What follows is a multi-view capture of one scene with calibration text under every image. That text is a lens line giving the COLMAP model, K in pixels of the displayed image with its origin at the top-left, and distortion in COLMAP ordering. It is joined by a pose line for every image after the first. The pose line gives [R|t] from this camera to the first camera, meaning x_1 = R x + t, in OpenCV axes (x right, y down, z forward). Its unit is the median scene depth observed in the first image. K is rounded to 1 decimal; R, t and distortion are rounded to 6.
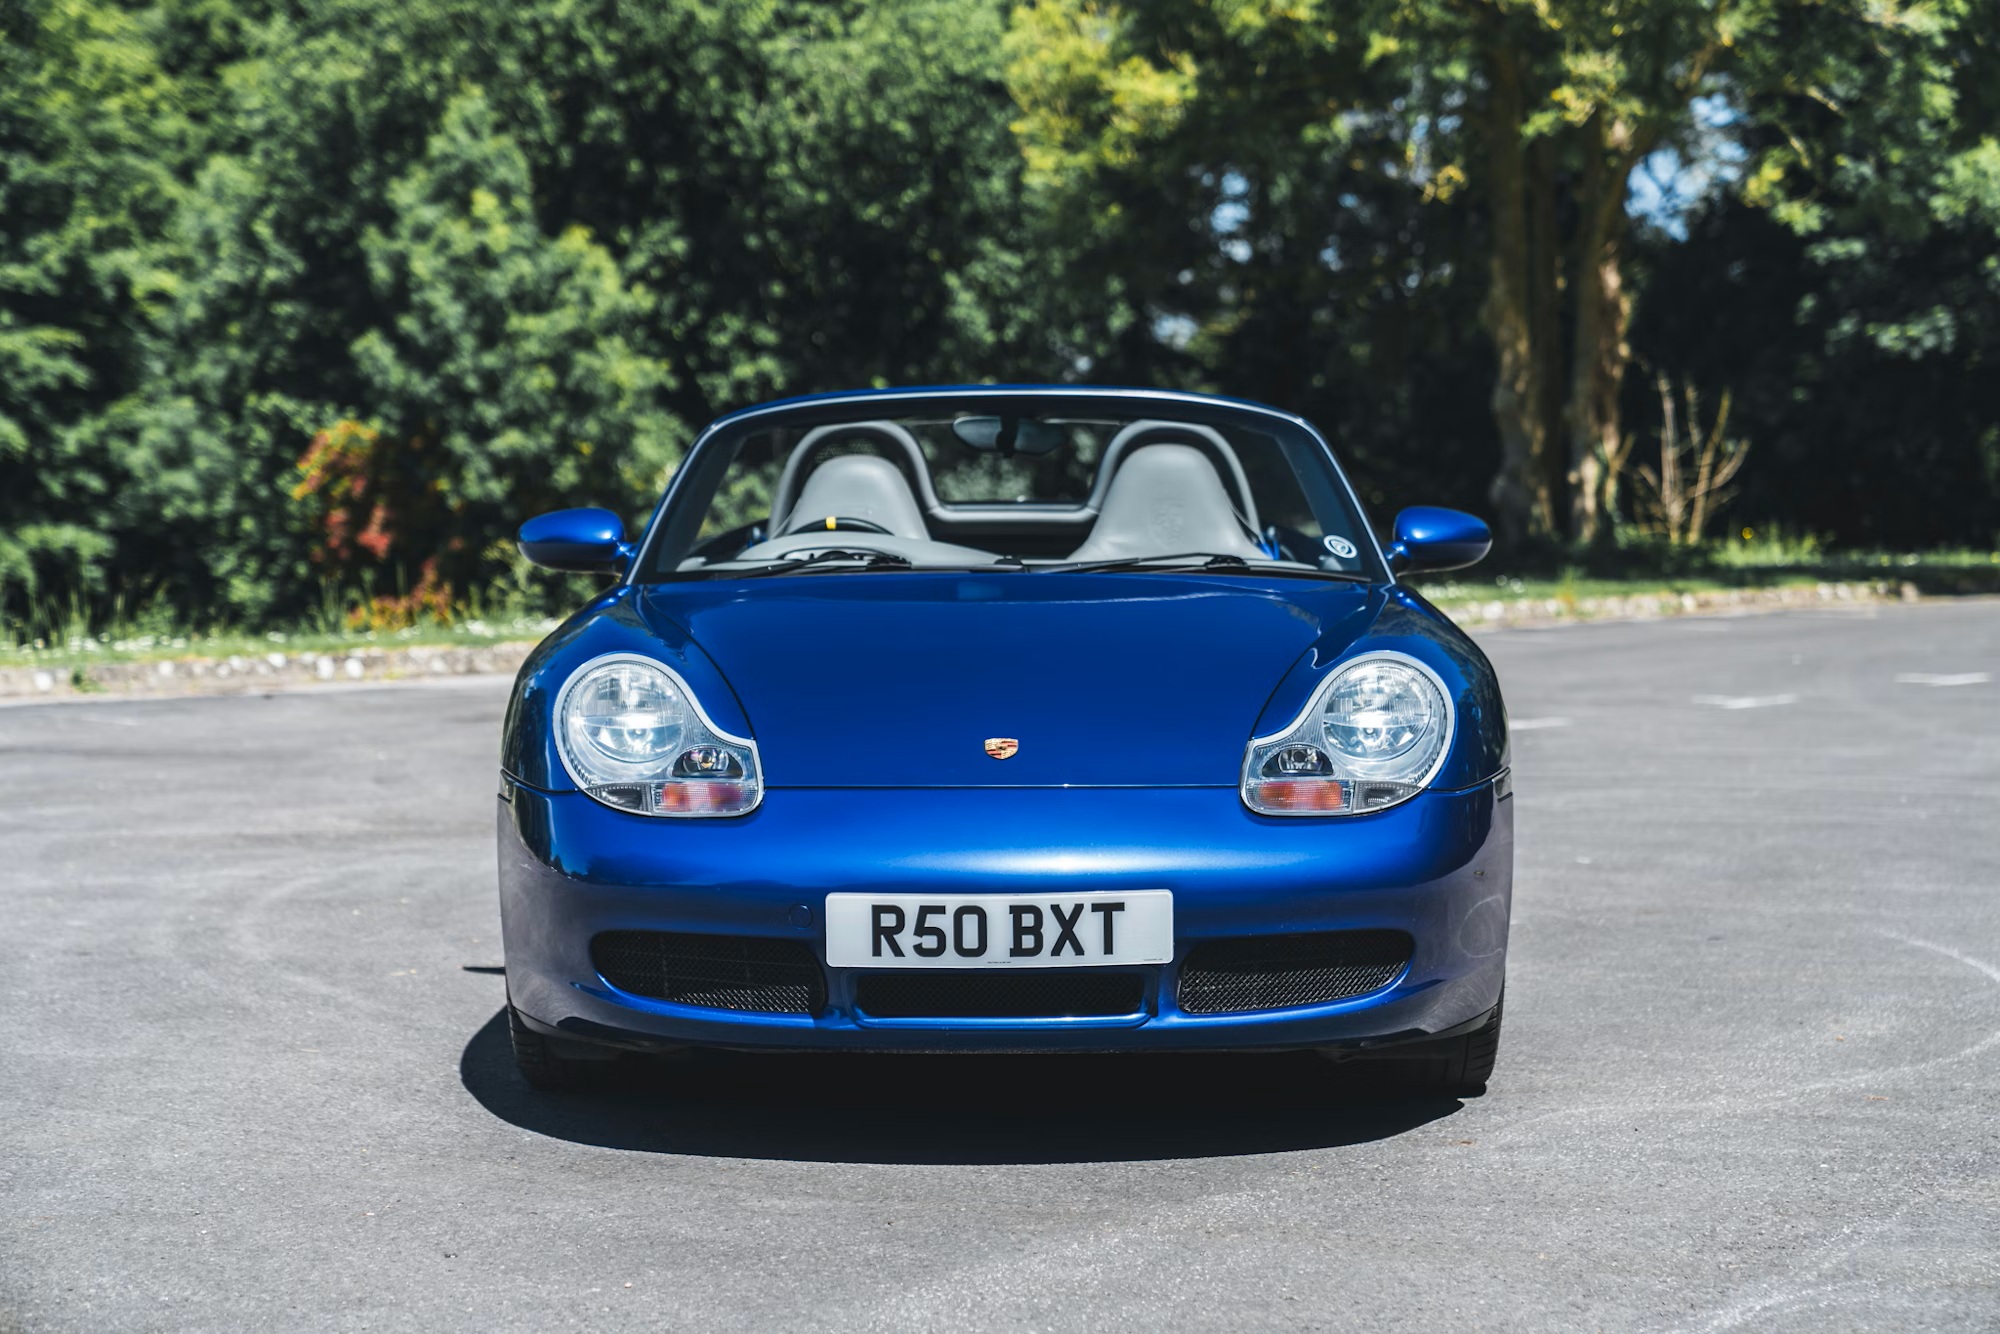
lens RADIAL K [[4198.6, 0, 1000.0], [0, 4198.6, 667.0], [0, 0, 1]] dist [0.071786, -0.010240]
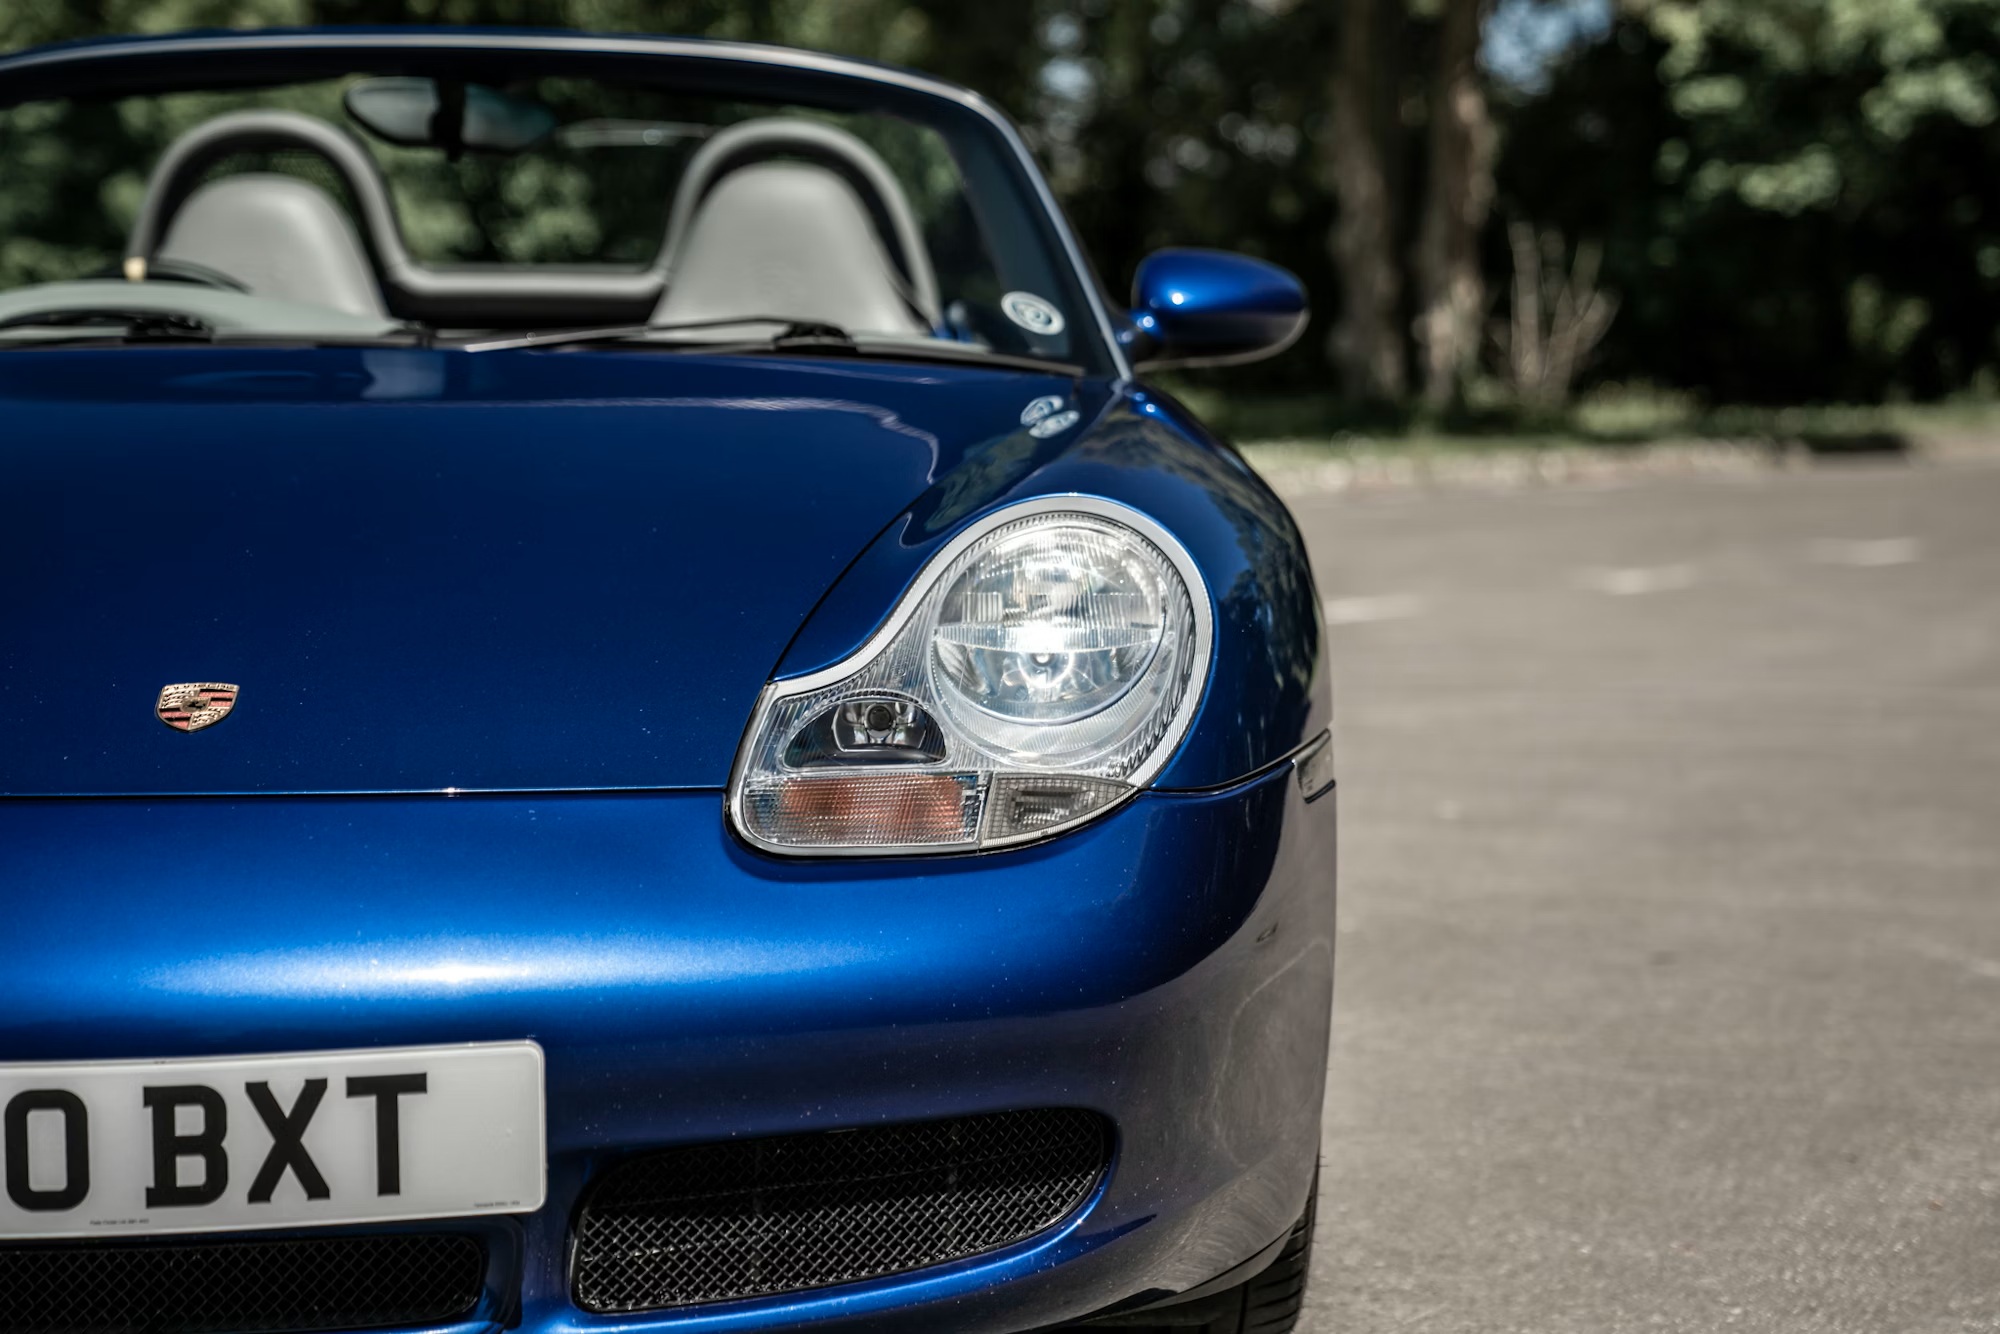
lens RADIAL K [[3738.4, 0, 1000.0], [0, 3738.4, 667.0], [0, 0, 1]] dist [0.313013, 0.013395]
pose [[0.999660, 0.000148, 0.026079, 0.065405], [-0.001012, 0.999451, 0.033125, 0.001670], [-0.026060, -0.033140, 0.999111, 0.517015]]
